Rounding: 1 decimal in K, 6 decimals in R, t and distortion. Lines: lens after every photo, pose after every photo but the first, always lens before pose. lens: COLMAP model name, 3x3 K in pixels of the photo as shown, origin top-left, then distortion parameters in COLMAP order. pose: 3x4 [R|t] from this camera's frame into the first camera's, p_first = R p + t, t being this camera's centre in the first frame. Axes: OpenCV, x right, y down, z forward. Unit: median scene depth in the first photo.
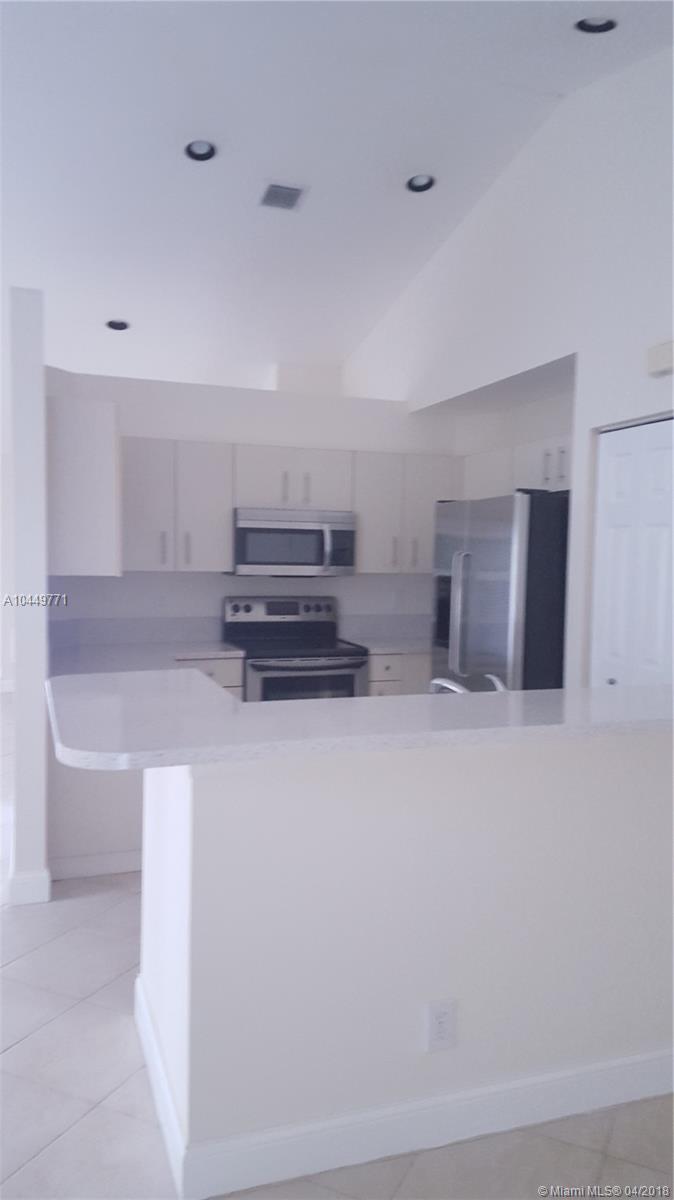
lens RADIAL K [[886.7, 0, 337.0], [0, 886.7, 600.0], [0, 0, 1]] dist [0.178163, -0.239554]
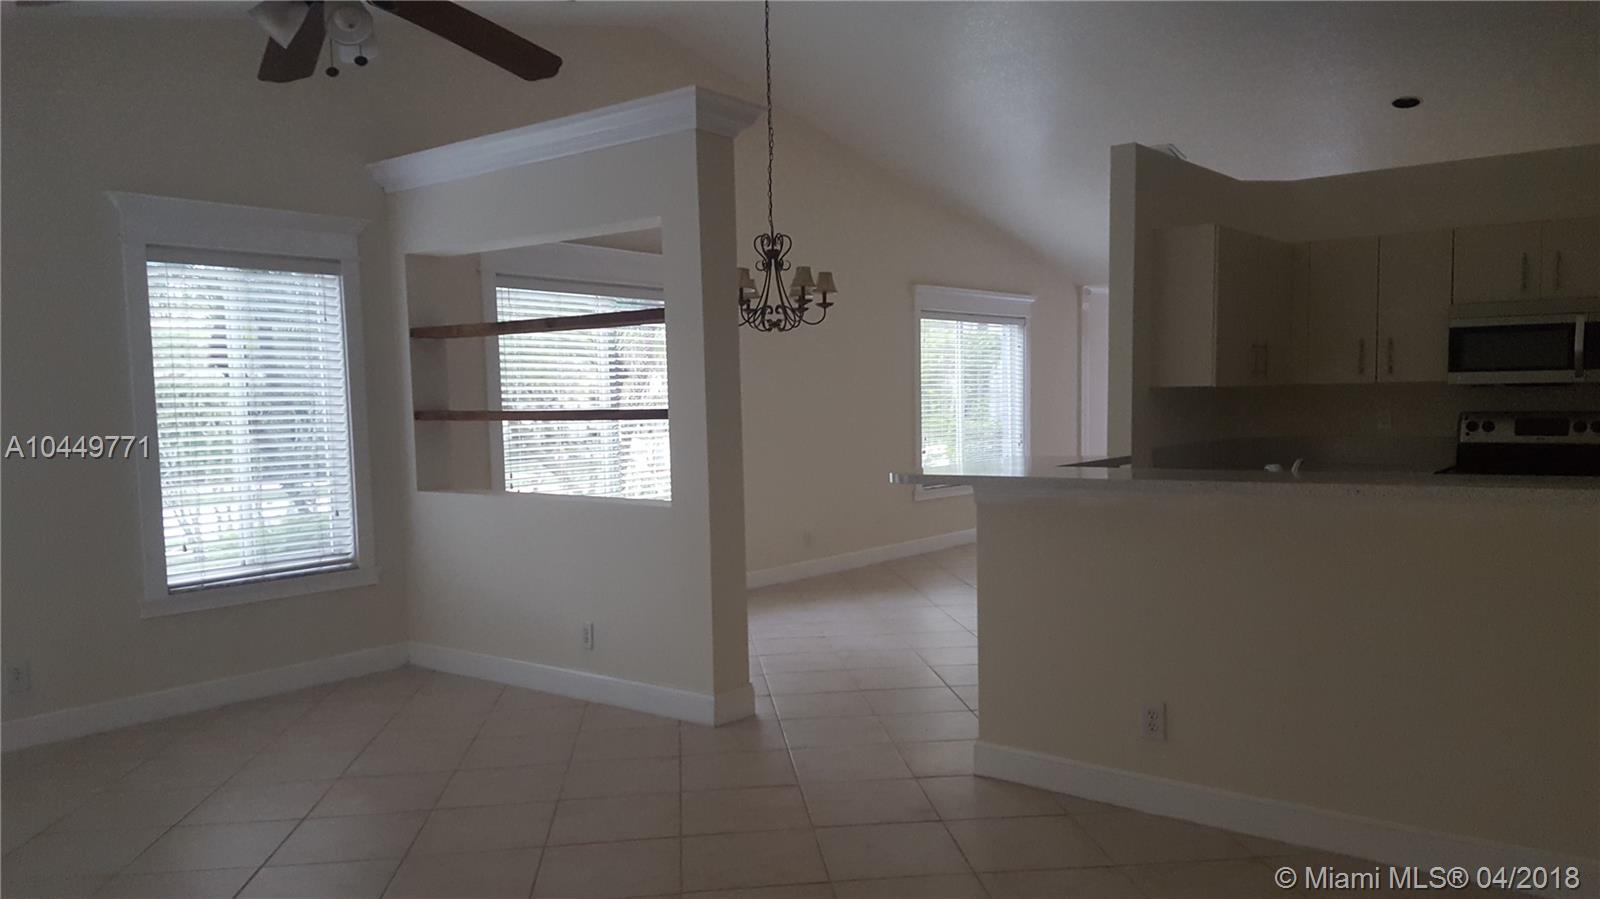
lens RADIAL K [[1182.2, 0, 803.7], [0, 1182.2, 476.4], [0, 0, 1]] dist [0.178163, -0.239554]
pose [[0.538901, 0.035492, -0.841621, 0.548655], [-0.018105, 0.999369, 0.030551, 0.035331], [0.842175, -0.001227, 0.539203, -0.142448]]
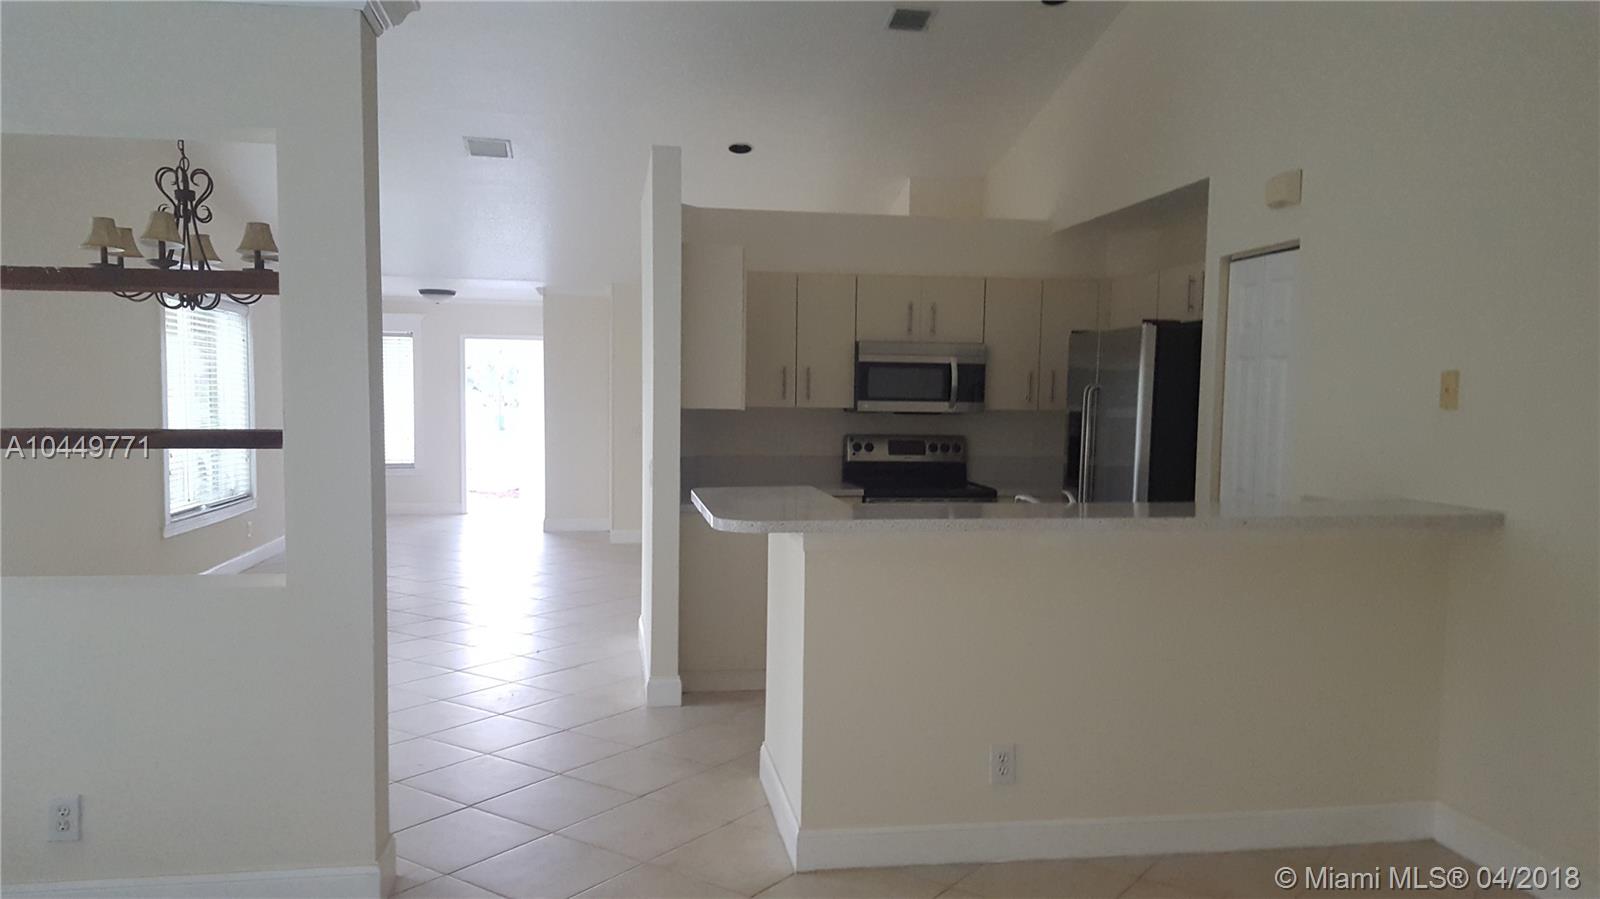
lens RADIAL K [[1182.2, 0, 803.7], [0, 1182.2, 476.4], [0, 0, 1]] dist [0.178163, -0.239554]
pose [[0.984841, 0.012418, -0.173013, 0.053845], [-0.009698, 0.999816, 0.016559, 0.022207], [0.173187, -0.014630, 0.984780, -0.281938]]
